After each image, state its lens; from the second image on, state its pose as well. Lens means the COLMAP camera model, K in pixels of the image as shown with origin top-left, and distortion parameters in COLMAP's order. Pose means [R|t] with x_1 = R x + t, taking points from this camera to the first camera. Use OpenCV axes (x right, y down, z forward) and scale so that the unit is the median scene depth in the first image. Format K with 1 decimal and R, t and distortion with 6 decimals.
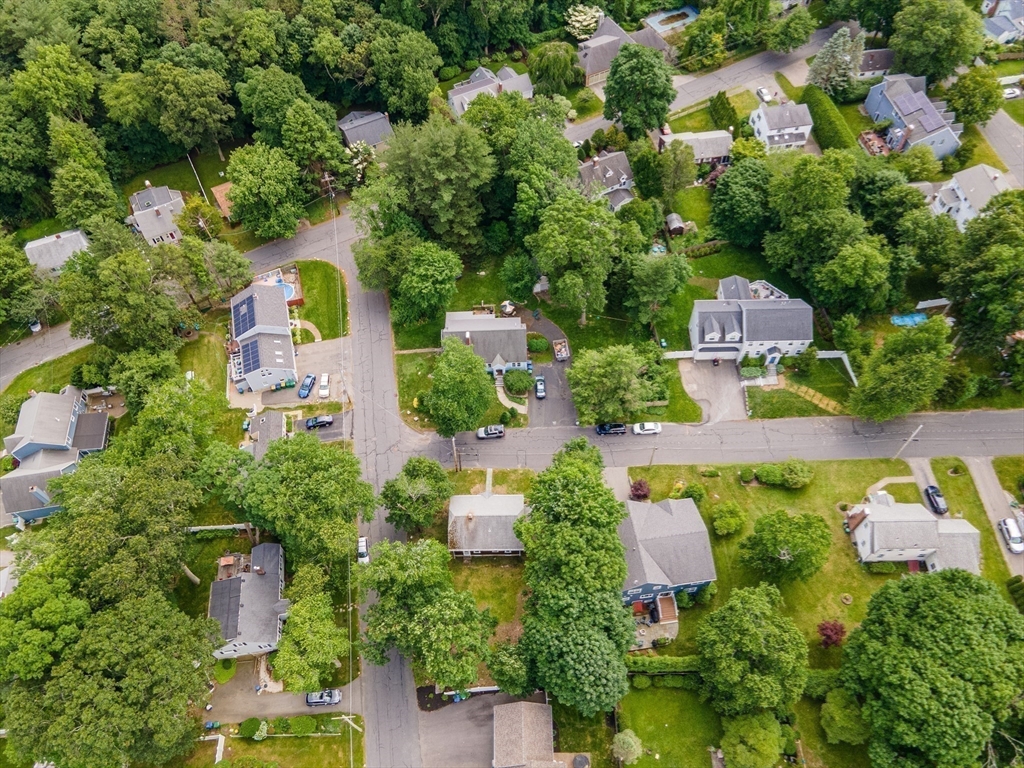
lens RADIAL K [[742.3, 0, 507.1], [0, 742.3, 383.0], [0, 0, 1]] dist [0.031571, 0.002444]
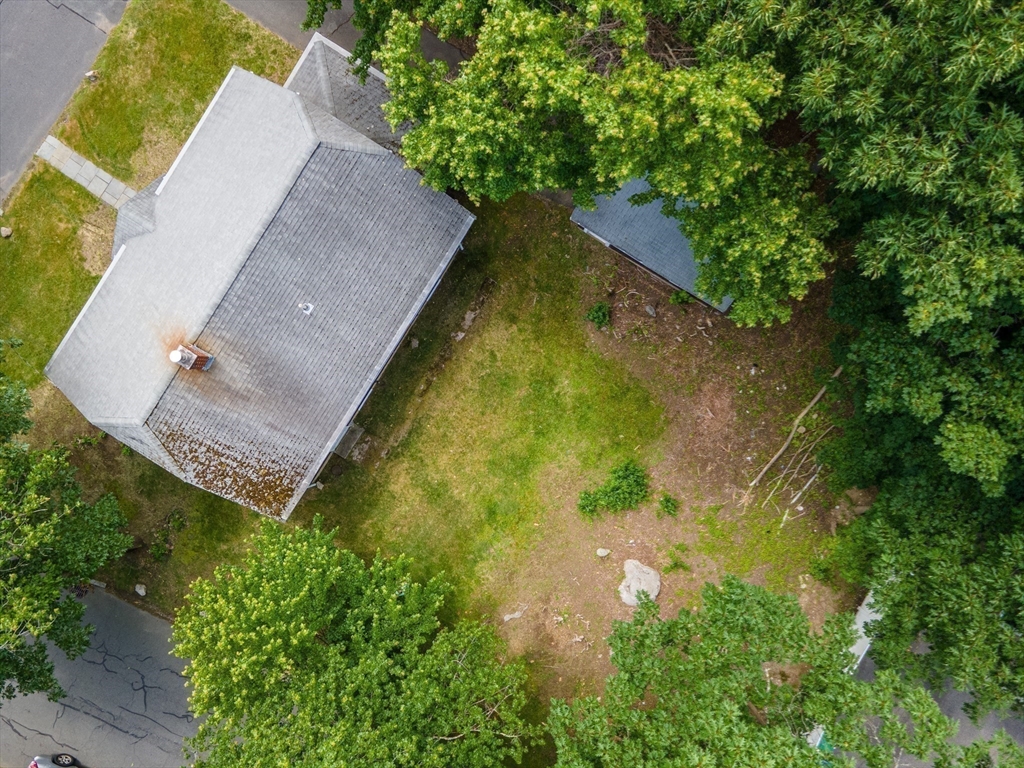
lens RADIAL K [[755.9, 0, 512.0], [0, 755.9, 384.0], [0, 0, 1]] dist [0.069550, 0.001735]
pose [[0.530670, -0.847457, 0.014397, -0.012803], [0.719929, 0.459647, 0.520026, 0.125671], [-0.447317, -0.265597, 0.854029, 0.705834]]
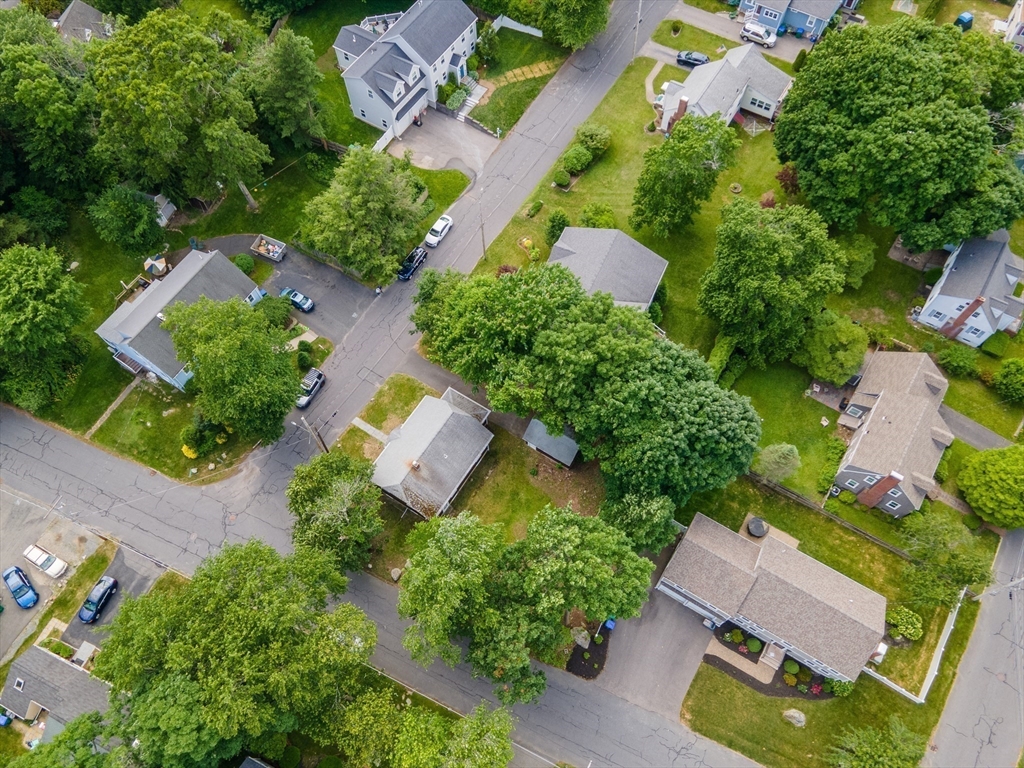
lens RADIAL K [[742.3, 0, 507.1], [0, 742.3, 383.0], [0, 0, 1]] dist [0.031571, 0.002444]
pose [[0.540872, -0.742322, 0.395494, -0.190272], [0.701965, 0.657419, 0.273945, 0.003885], [-0.463361, 0.129454, 0.876663, 0.319534]]
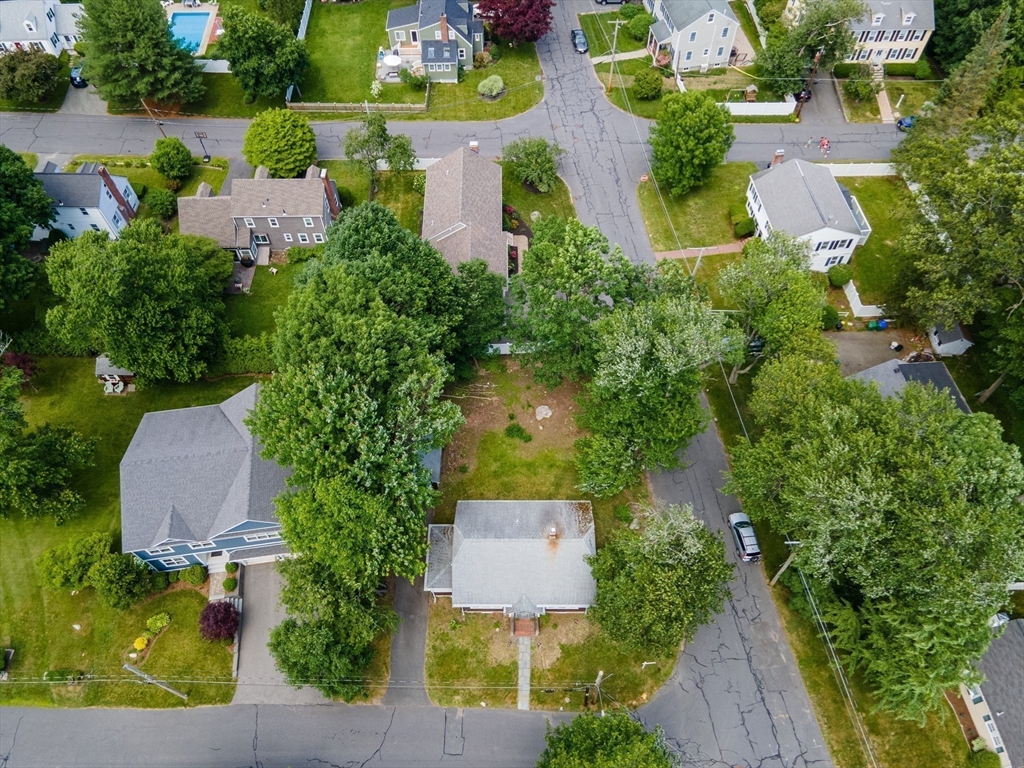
lens RADIAL K [[742.3, 0, 507.1], [0, 742.3, 383.0], [0, 0, 1]] dist [0.031571, 0.002444]
pose [[-0.999070, 0.016449, 0.039867, -0.034703], [0.030342, -0.388841, 0.920805, -0.235211], [0.030648, 0.921158, 0.387980, 0.613885]]
